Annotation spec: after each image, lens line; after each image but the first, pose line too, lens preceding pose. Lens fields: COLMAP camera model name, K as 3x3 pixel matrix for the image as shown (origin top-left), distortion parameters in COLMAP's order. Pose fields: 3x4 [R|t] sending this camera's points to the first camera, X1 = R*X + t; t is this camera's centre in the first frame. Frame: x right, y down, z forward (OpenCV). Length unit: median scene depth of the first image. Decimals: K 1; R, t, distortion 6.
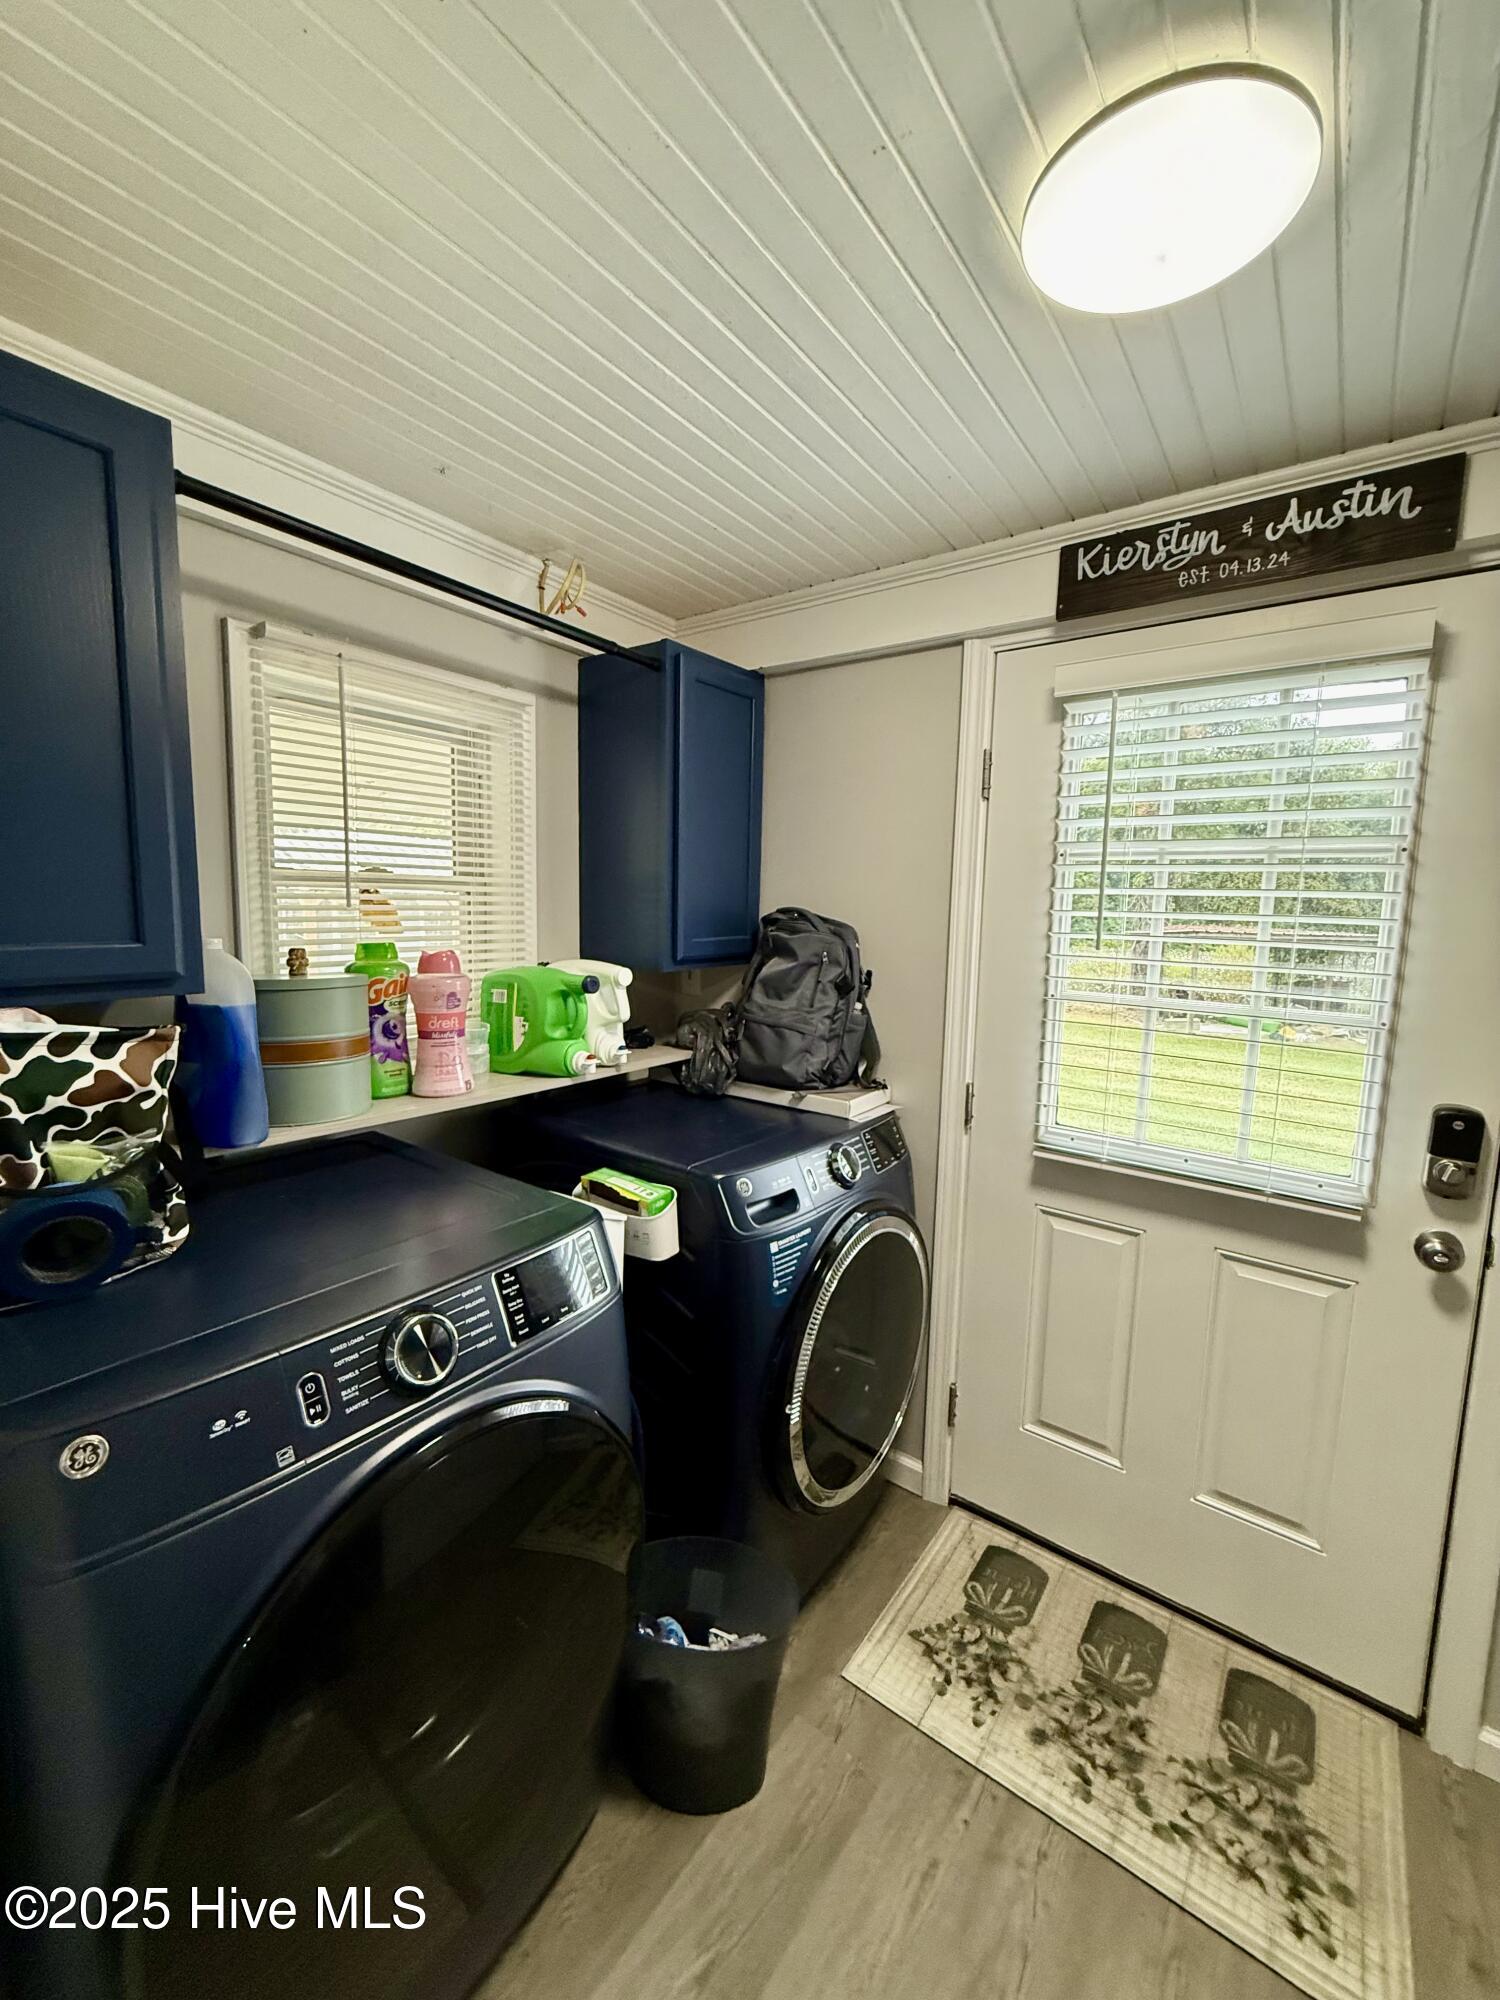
lens RADIAL K [[795.9, 0, 746.1], [0, 795.9, 989.4], [0, 0, 1]] dist [-0.000301, -0.000297]
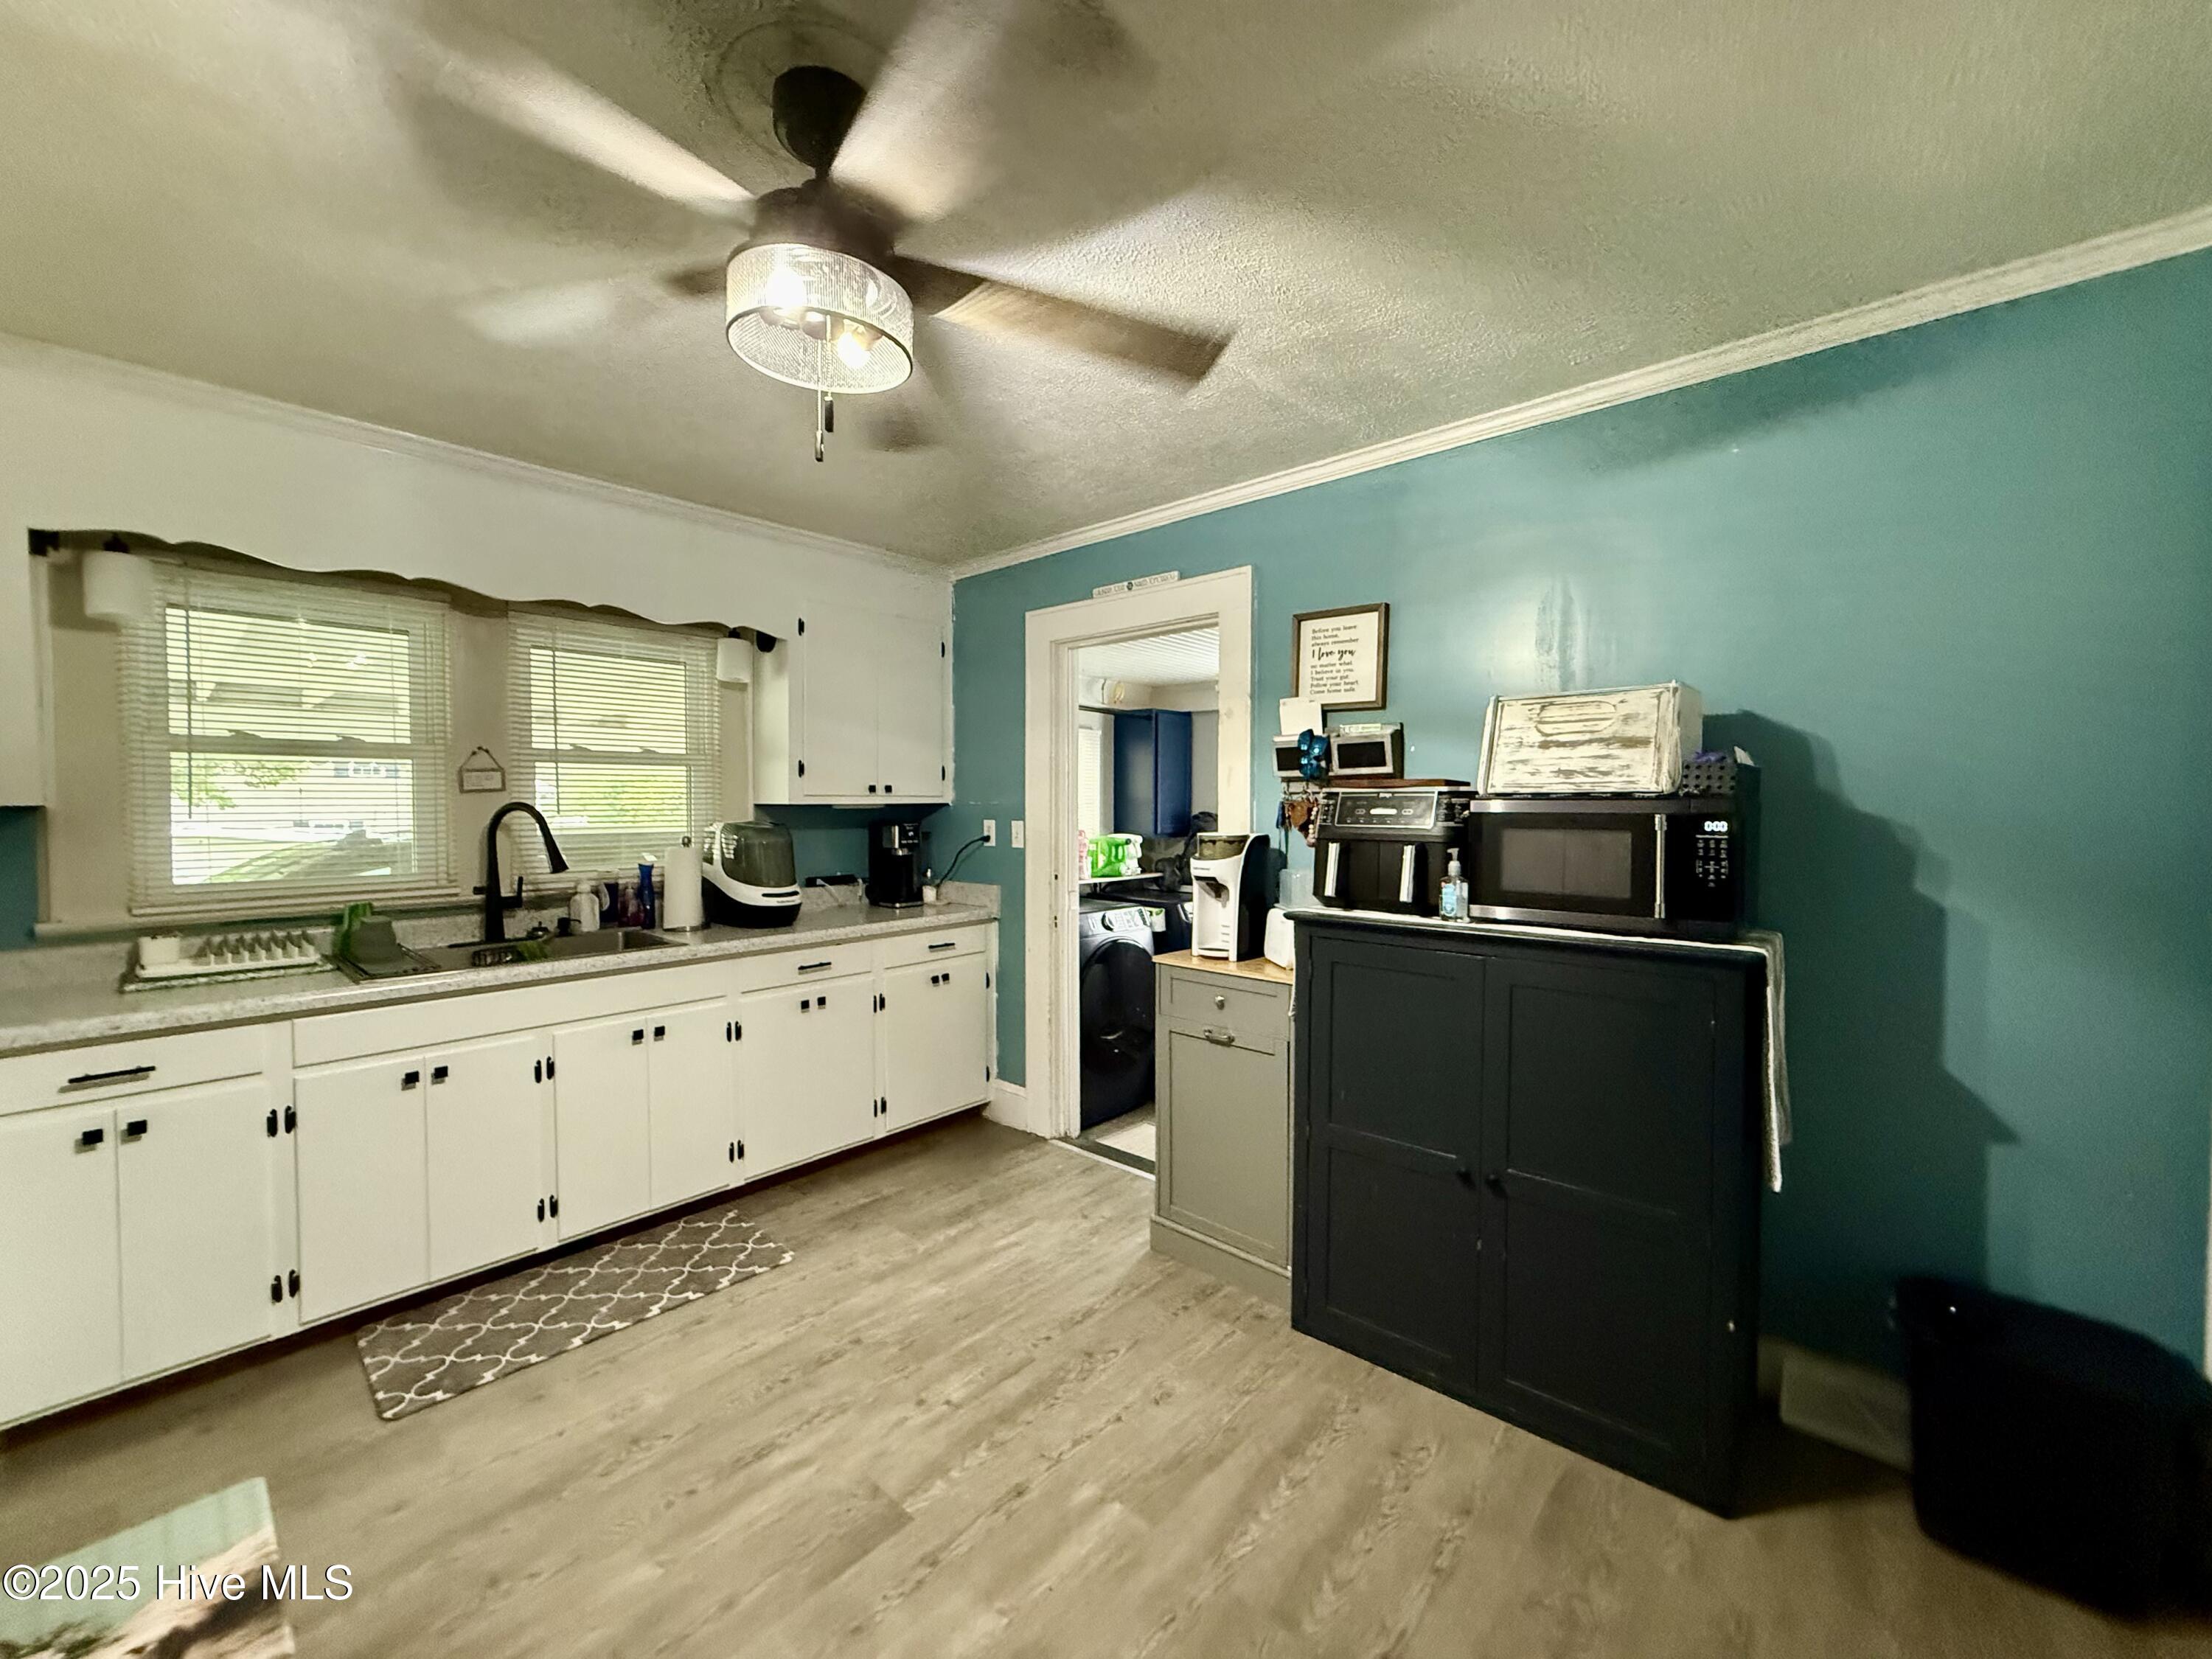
lens RADIAL K [[880.2, 0, 1100.5], [0, 880.2, 828.9], [0, 0, 1]] dist [-0.000301, -0.000297]
pose [[0.995141, -0.017972, -0.096803, 0.000923], [0.009553, 0.996185, -0.086737, 0.242347], [0.097993, 0.085391, 0.991517, -2.300040]]
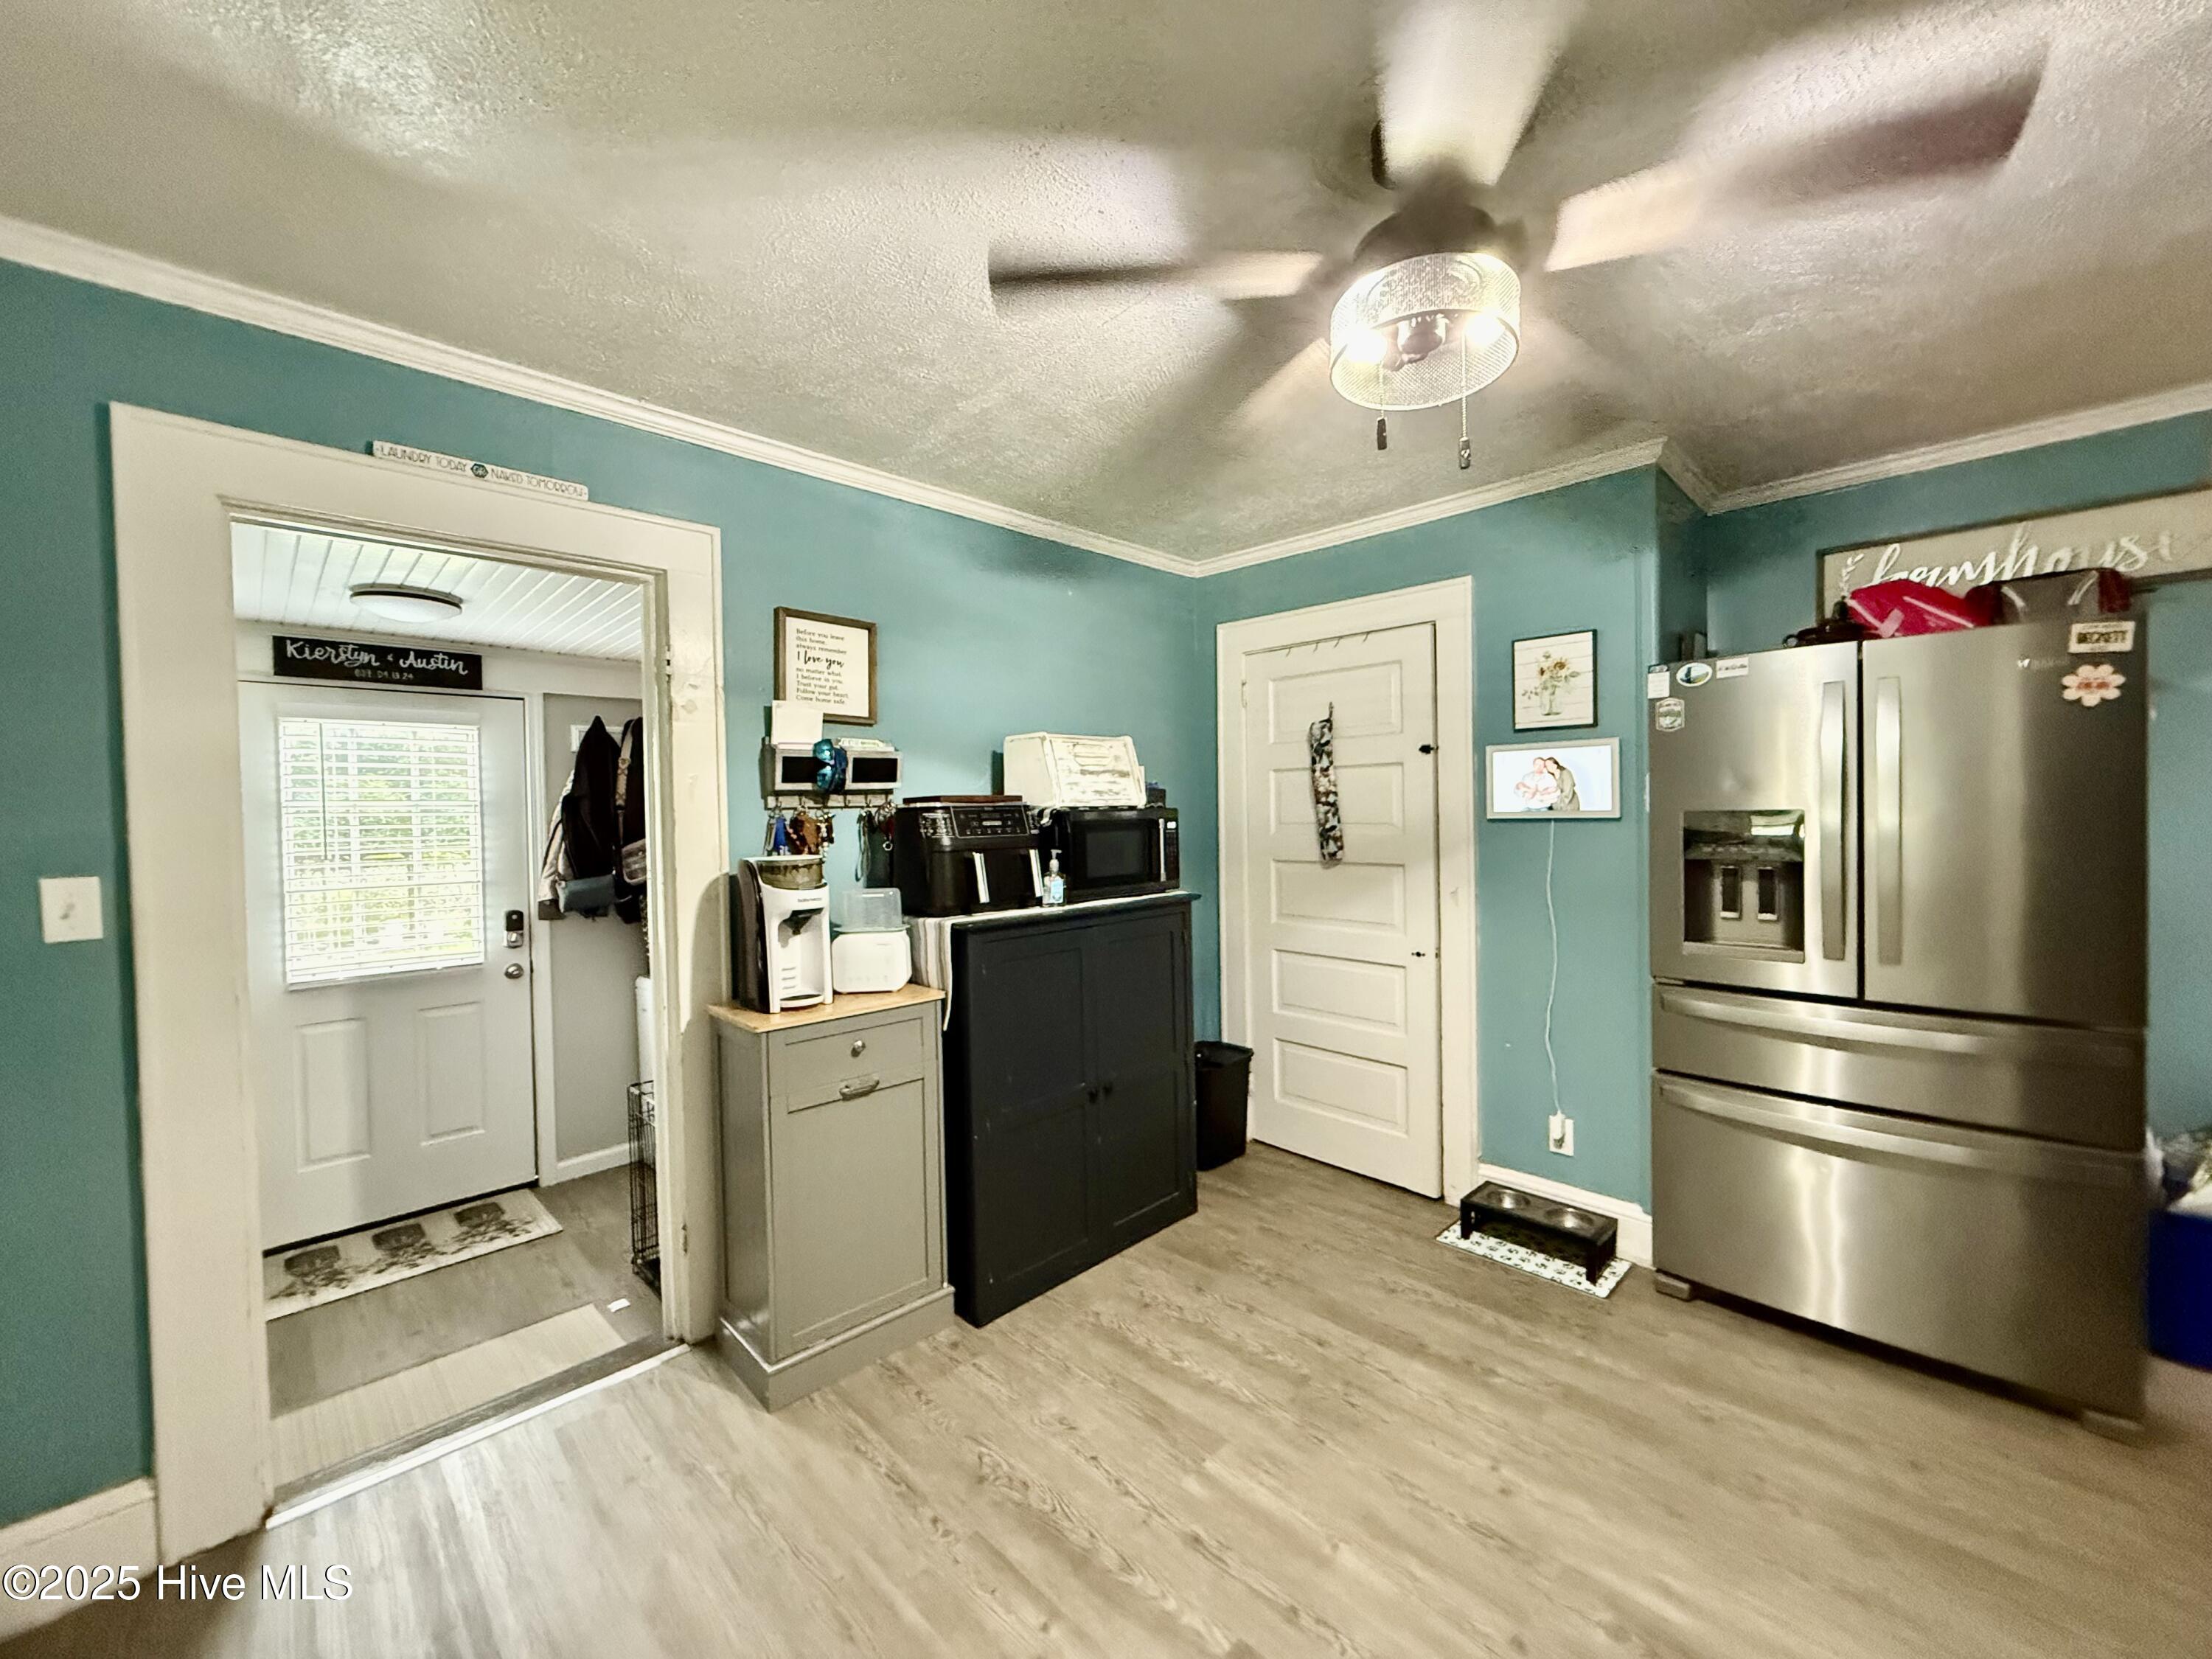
lens RADIAL K [[880.2, 0, 1100.5], [0, 880.2, 828.9], [0, 0, 1]] dist [-0.000301, -0.000297]
pose [[0.155916, -0.046173, 0.986691, -1.408125], [0.134760, 0.990561, 0.025059, 0.072978], [-0.978535, 0.129059, 0.160667, -1.173341]]
